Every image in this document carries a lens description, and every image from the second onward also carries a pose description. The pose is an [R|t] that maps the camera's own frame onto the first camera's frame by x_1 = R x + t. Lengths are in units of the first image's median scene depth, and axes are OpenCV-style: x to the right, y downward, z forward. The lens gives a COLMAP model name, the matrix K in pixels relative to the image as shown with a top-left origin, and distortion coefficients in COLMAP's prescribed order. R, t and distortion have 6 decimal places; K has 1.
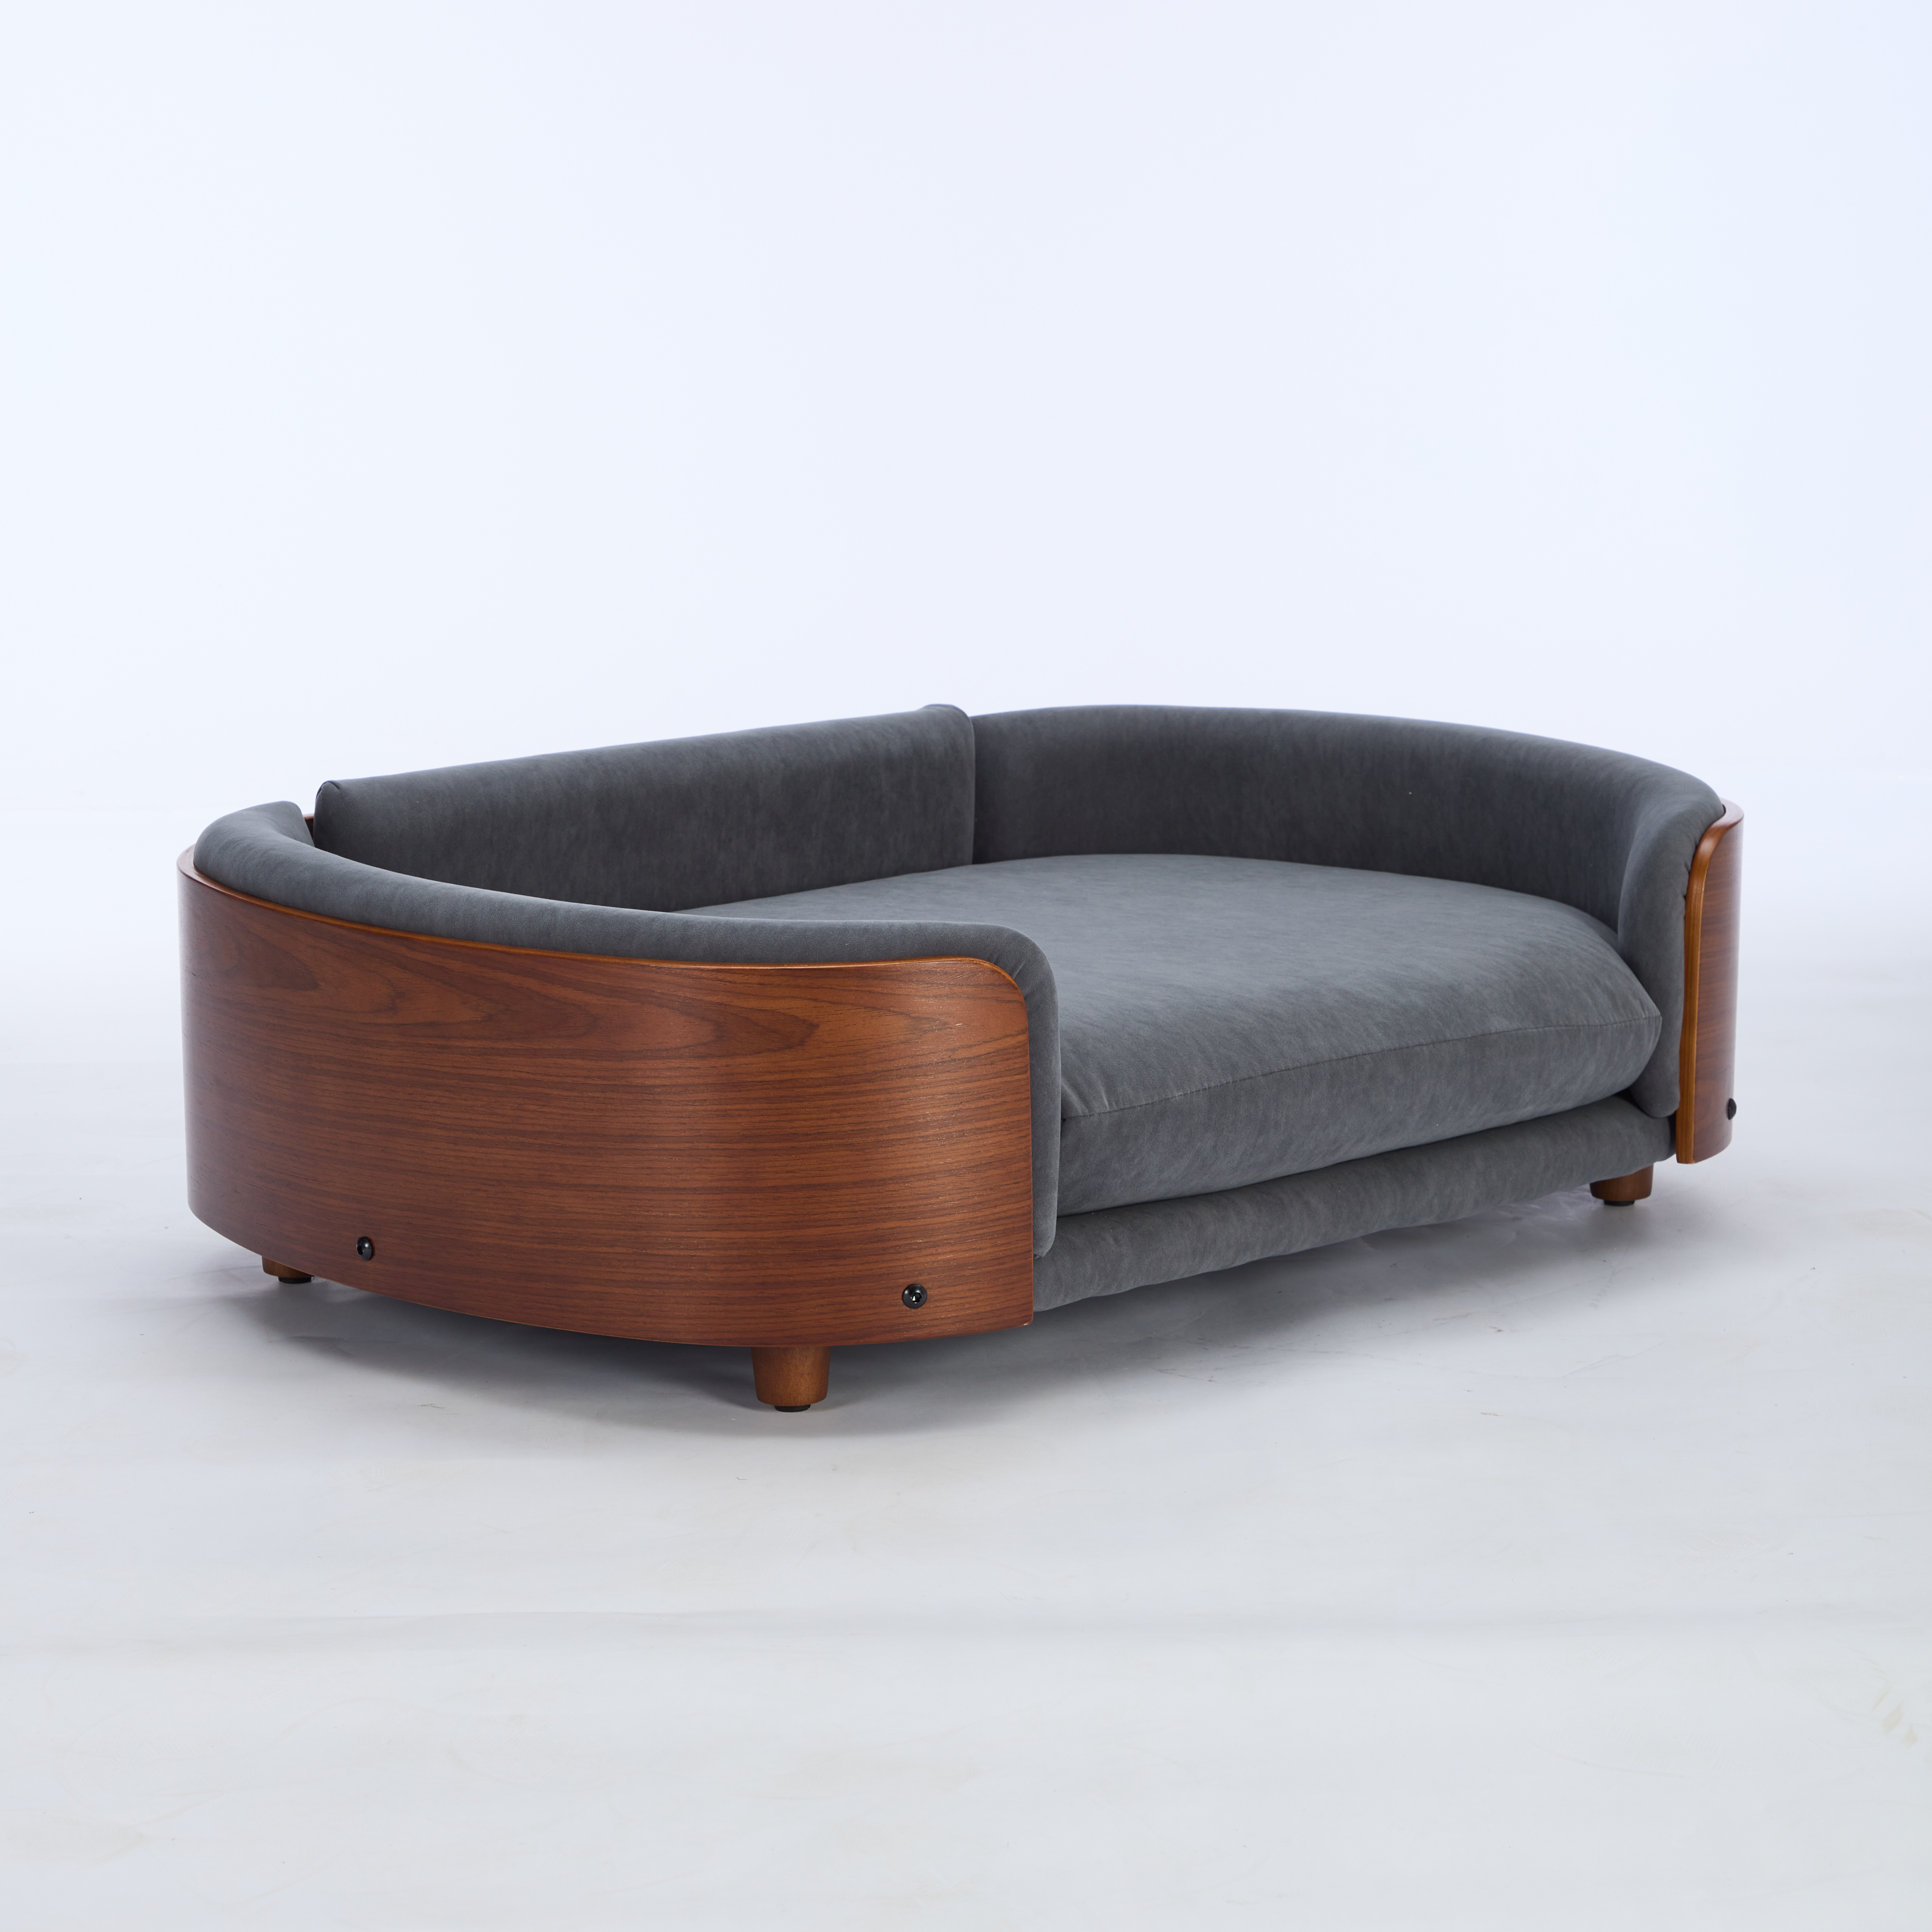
lens RADIAL K [[5599.8, 0, 962.4], [0, 5599.8, 957.2], [0, 0, 1]] dist [-0.051374, 0.000000]
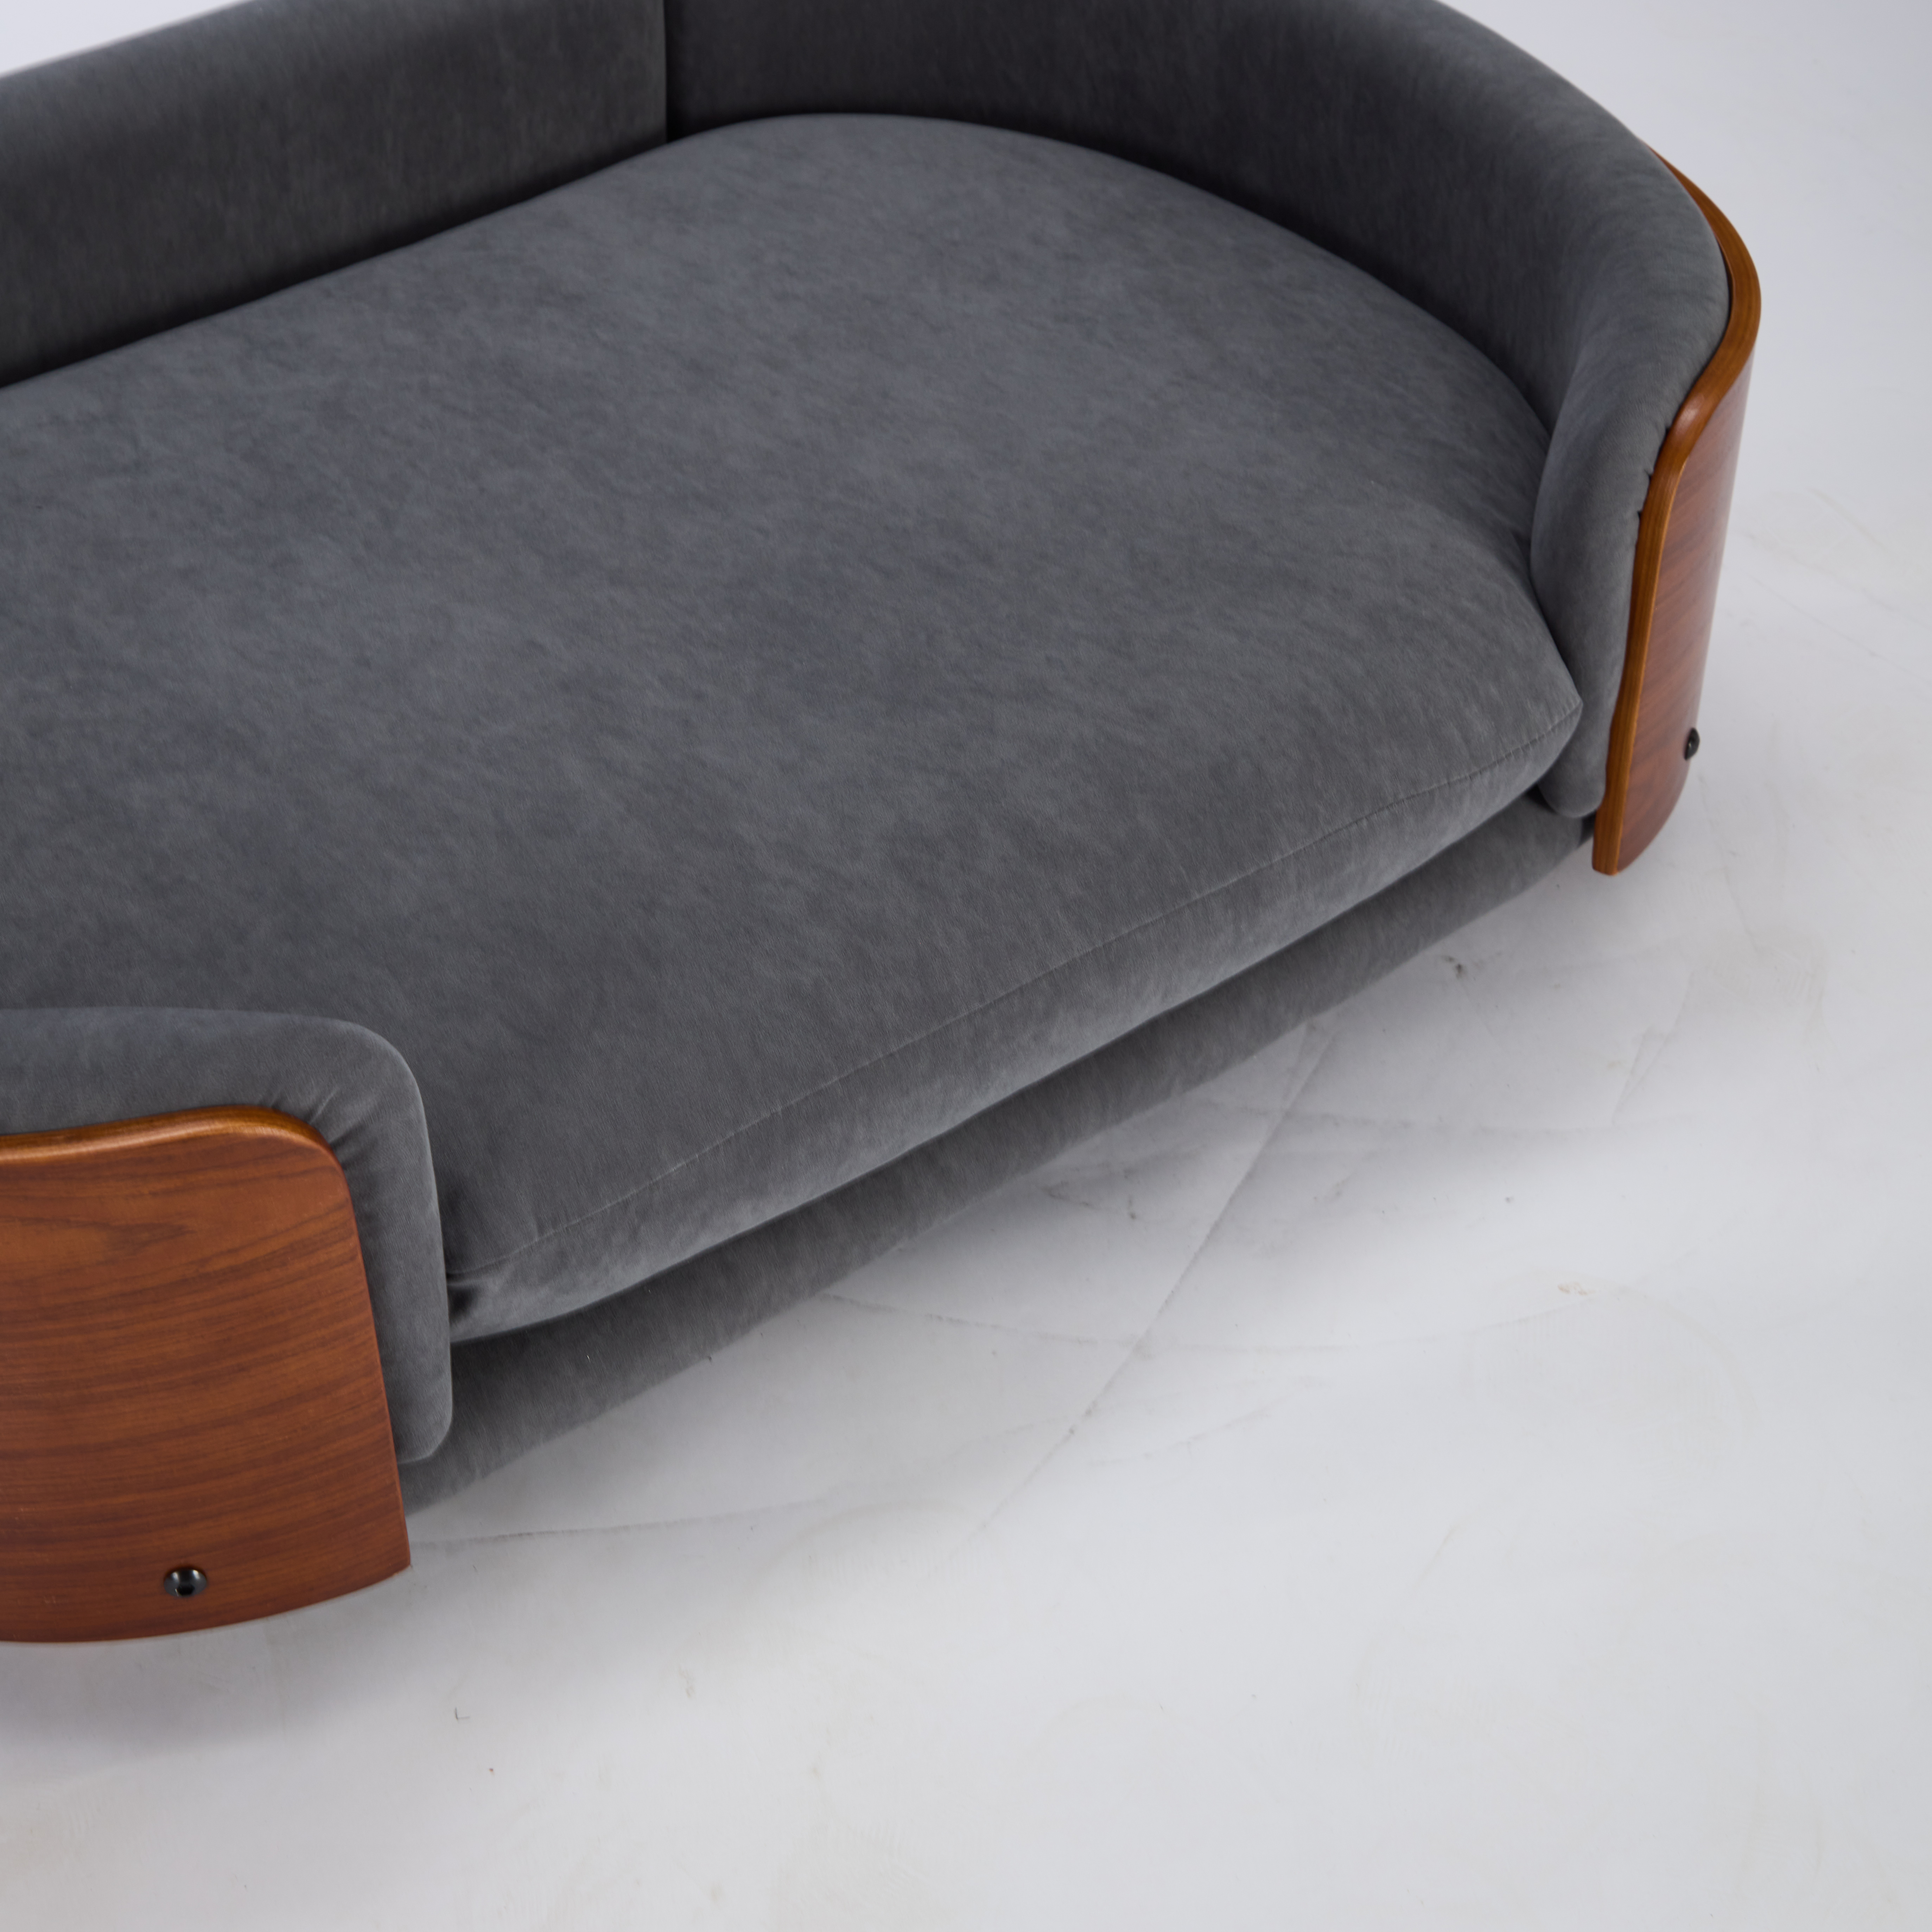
lens RADIAL K [[3756.1, 0, 873.2], [0, 3756.1, 911.3], [0, 0, 1]] dist [-0.013344, 0.000000]
pose [[0.994455, 0.050842, -0.092056, 0.096469], [-0.002207, 0.885264, 0.465084, -0.186480], [0.105139, -0.462302, 0.880467, 0.685377]]
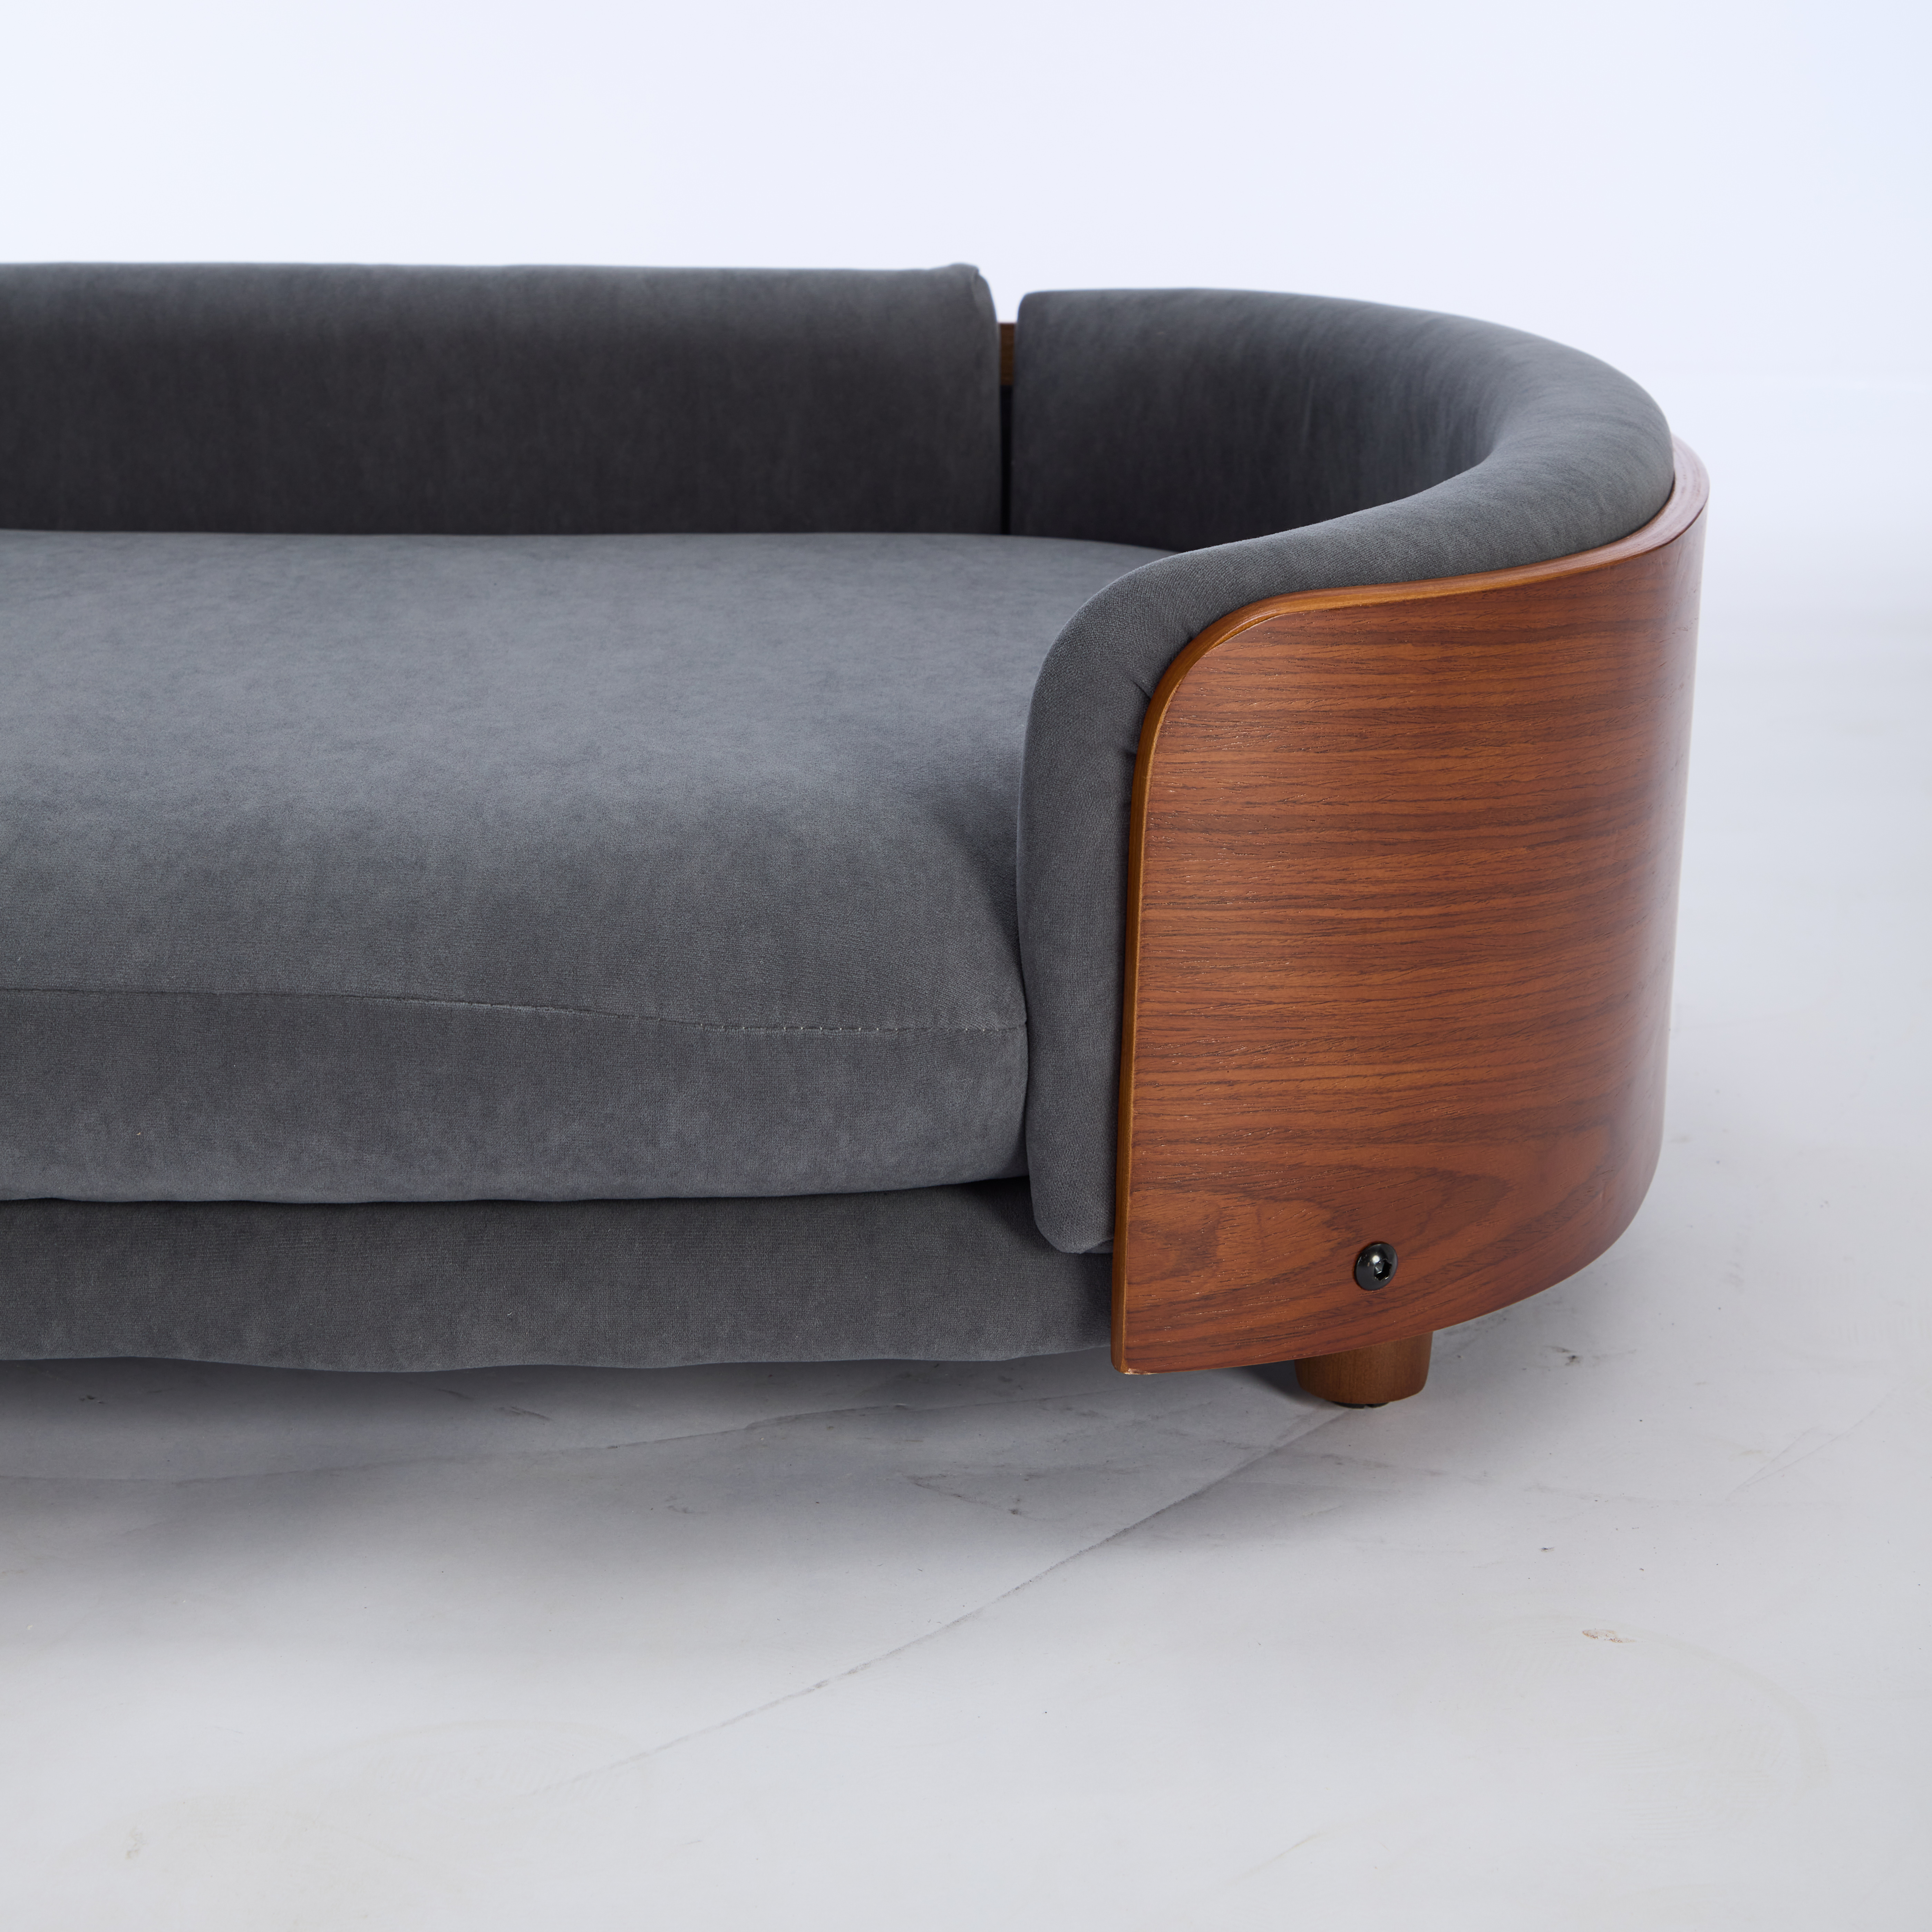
lens RADIAL K [[4110.7, 0, 1001.2], [0, 4110.7, 1068.2], [0, 0, 1]] dist [-0.097896, 0.000000]
pose [[0.724400, 0.198492, -0.660186, 0.372578], [-0.125856, 0.979636, 0.156440, -0.039189], [0.677794, -0.030237, 0.734630, 0.867798]]
